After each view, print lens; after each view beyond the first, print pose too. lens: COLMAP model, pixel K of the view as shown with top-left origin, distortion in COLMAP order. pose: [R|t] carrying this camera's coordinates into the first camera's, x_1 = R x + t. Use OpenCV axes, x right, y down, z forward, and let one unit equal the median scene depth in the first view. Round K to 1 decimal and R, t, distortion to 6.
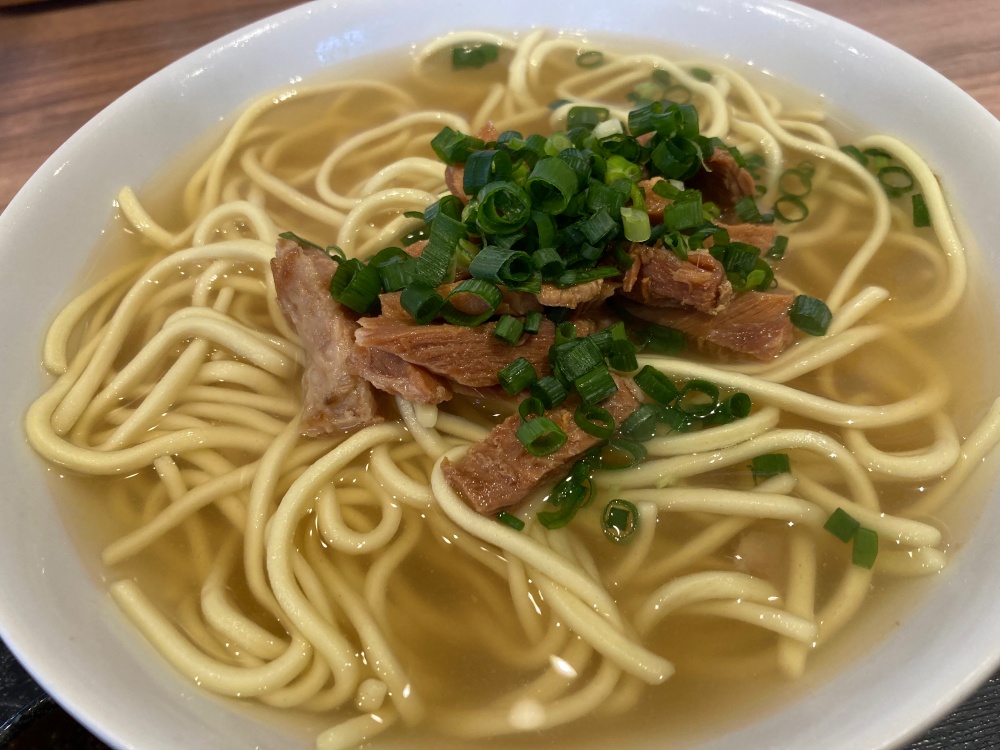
lens RADIAL K [[829.8, 0, 500.0], [0, 829.8, 375.0], [0, 0, 1]] dist [-0.005143, -0.008343]
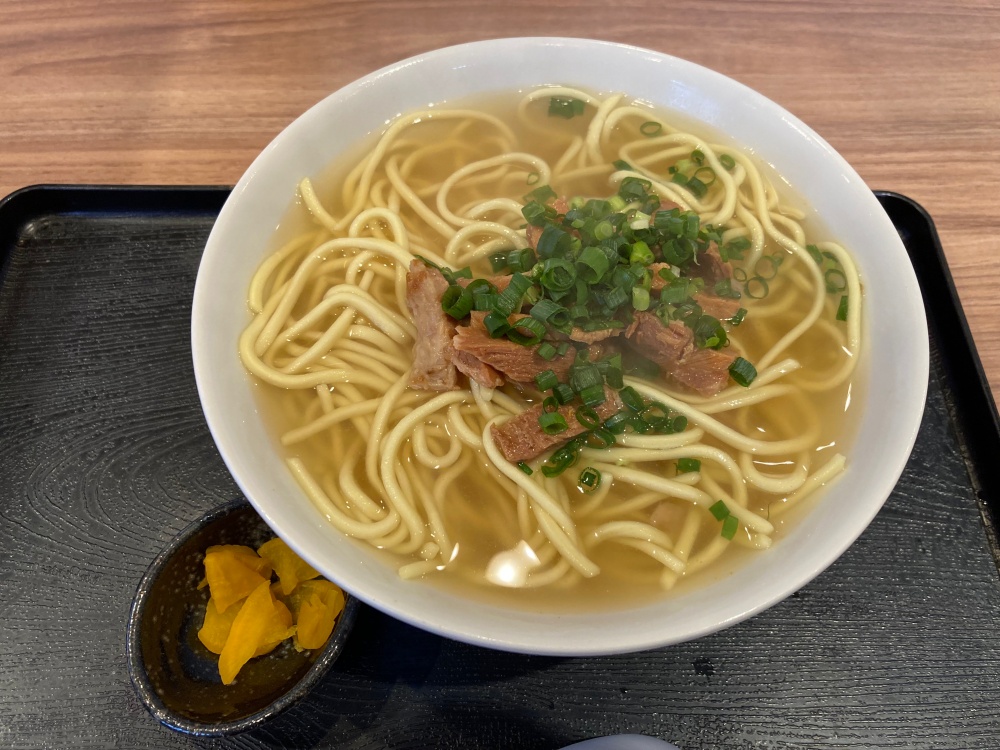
lens RADIAL K [[799.7, 0, 500.0], [0, 799.7, 375.0], [0, 0, 1]] dist [0.047569, -0.054545]
pose [[0.981053, 0.192007, -0.025851, -0.028713], [-0.185374, 0.969086, 0.162814, -0.237083], [0.056313, -0.154937, 0.986318, -0.519021]]
